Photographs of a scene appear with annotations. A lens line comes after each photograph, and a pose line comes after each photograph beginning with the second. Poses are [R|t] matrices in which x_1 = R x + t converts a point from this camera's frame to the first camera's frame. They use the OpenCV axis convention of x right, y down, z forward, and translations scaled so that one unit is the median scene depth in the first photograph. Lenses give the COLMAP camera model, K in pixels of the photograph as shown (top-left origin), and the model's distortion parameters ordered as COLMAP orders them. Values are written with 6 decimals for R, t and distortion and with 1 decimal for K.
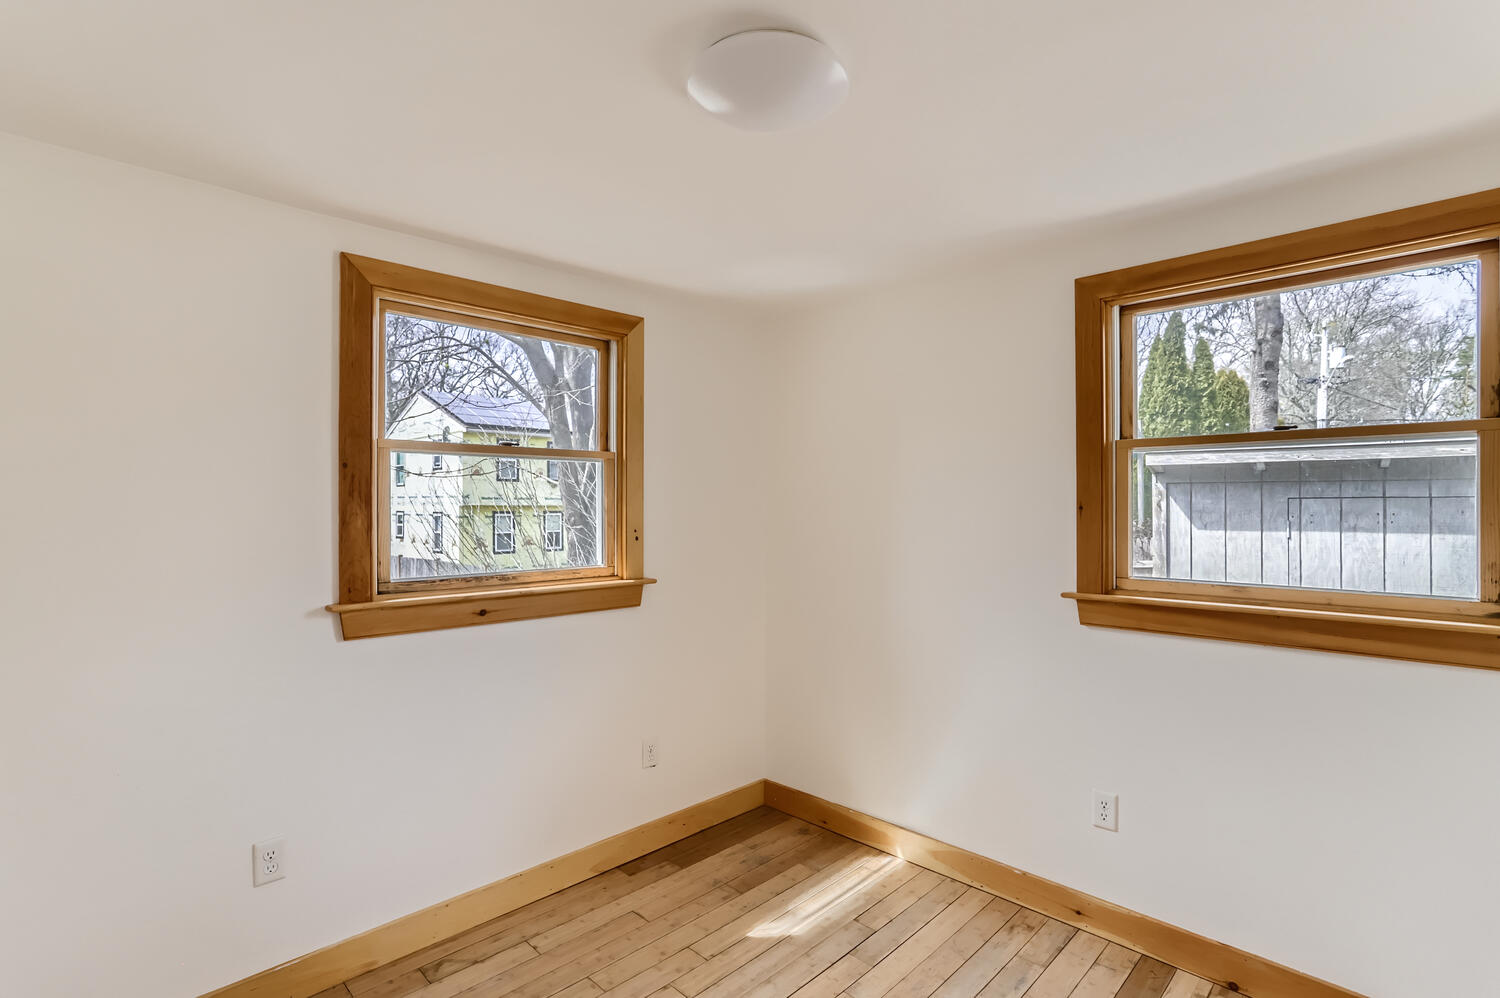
lens RADIAL K [[726.6, 0, 752.0], [0, 726.6, 493.4], [0, 0, 1]] dist [-0.040375, 0.024919]
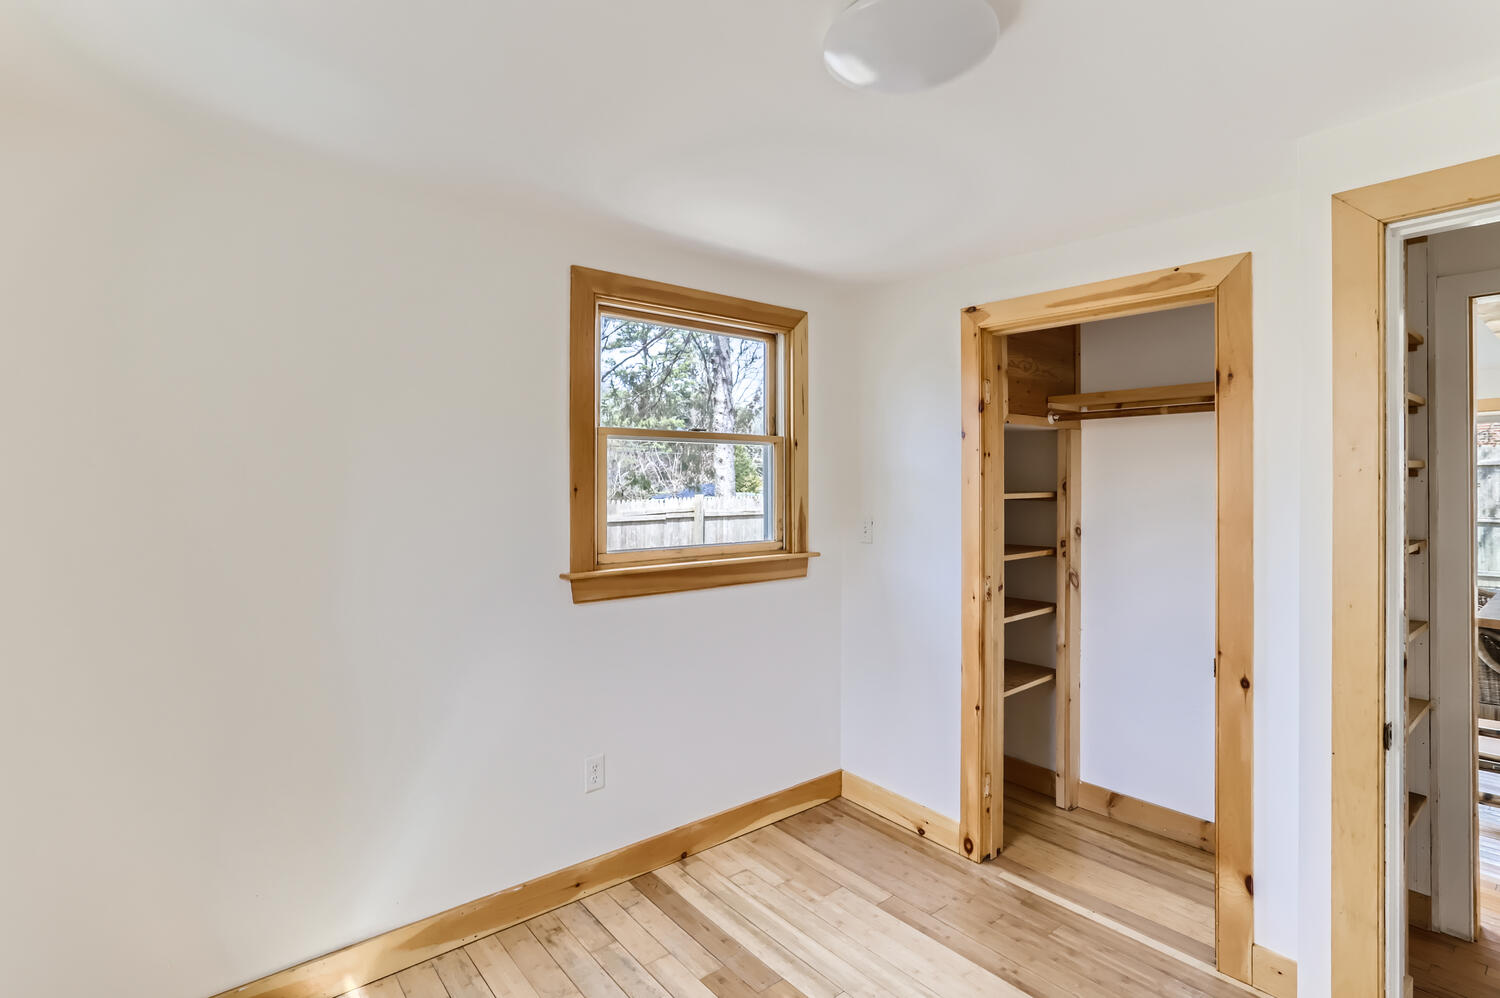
lens RADIAL K [[726.6, 0, 752.0], [0, 726.6, 493.4], [0, 0, 1]] dist [-0.040375, 0.024919]
pose [[0.094536, -0.000531, 0.995521, -0.554654], [-0.000636, 1.000000, 0.000594, 0.025273], [-0.995521, -0.000689, 0.094536, 0.670350]]
